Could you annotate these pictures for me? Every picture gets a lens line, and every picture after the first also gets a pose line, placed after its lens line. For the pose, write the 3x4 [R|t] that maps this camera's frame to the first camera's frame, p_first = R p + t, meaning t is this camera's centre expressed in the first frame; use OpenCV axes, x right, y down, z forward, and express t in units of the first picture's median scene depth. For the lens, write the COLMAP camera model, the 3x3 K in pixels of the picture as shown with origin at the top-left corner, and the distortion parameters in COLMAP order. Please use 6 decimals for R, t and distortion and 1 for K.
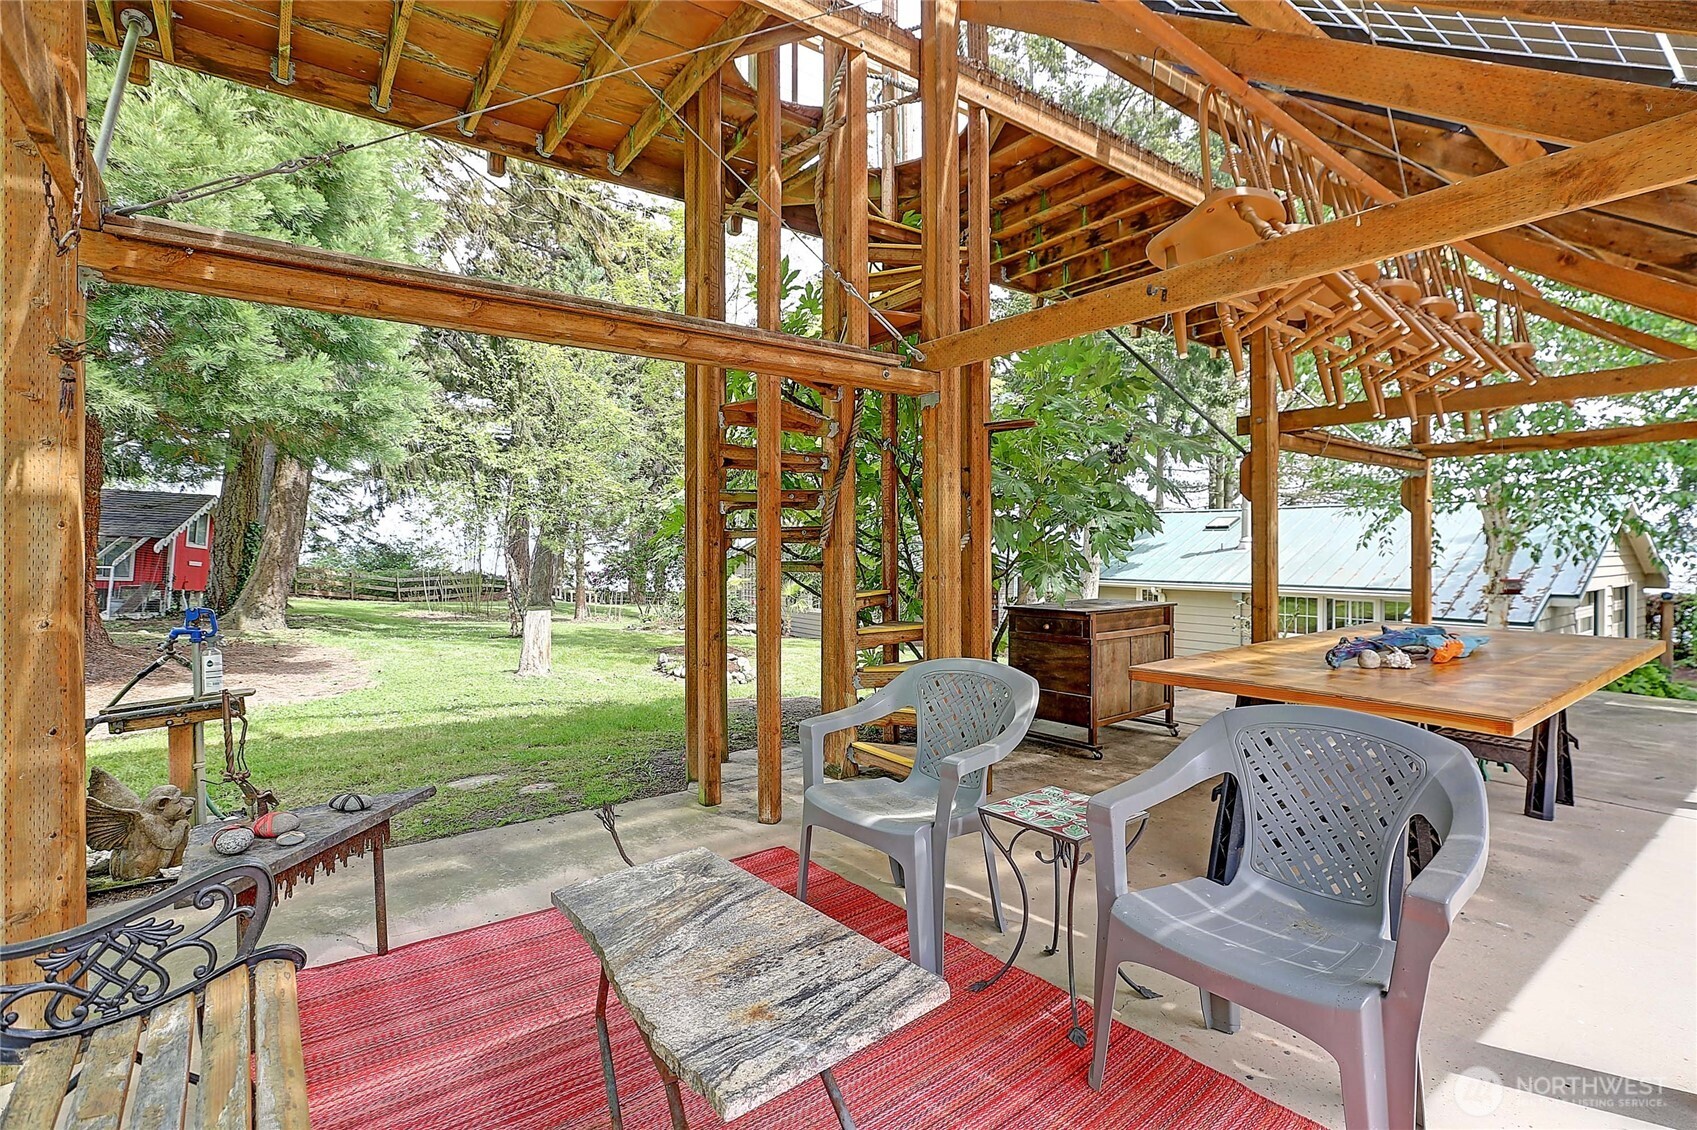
lens RADIAL K [[799.1, 0, 848.5], [0, 799.1, 565.0], [0, 0, 1]] dist [-0.037112, 0.000008]
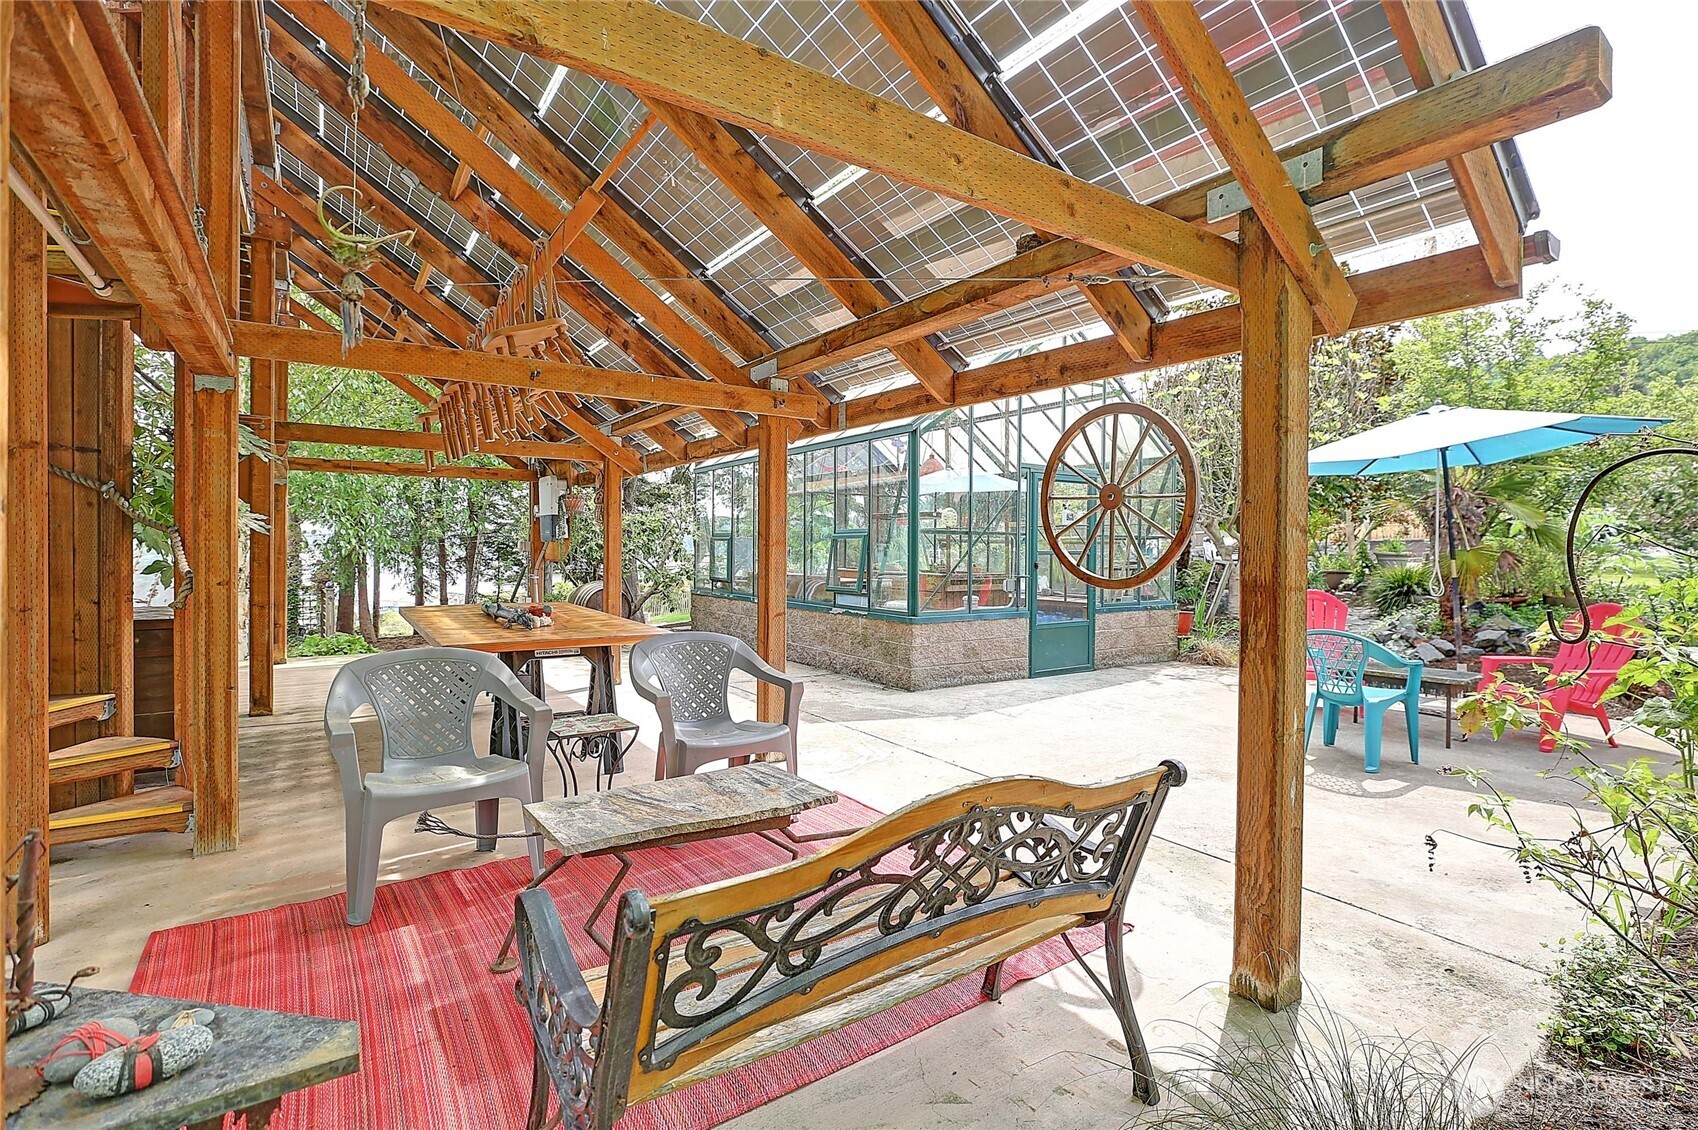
lens RADIAL K [[770.5, 0, 849.0], [0, 770.5, 565.0], [0, 0, 1]] dist [-0.024626, 0.000698]
pose [[0.036243, -0.007463, 0.999315, -0.569181], [0.009494, 0.999930, 0.007124, -0.003969], [-0.999298, 0.009230, 0.036311, 0.202810]]
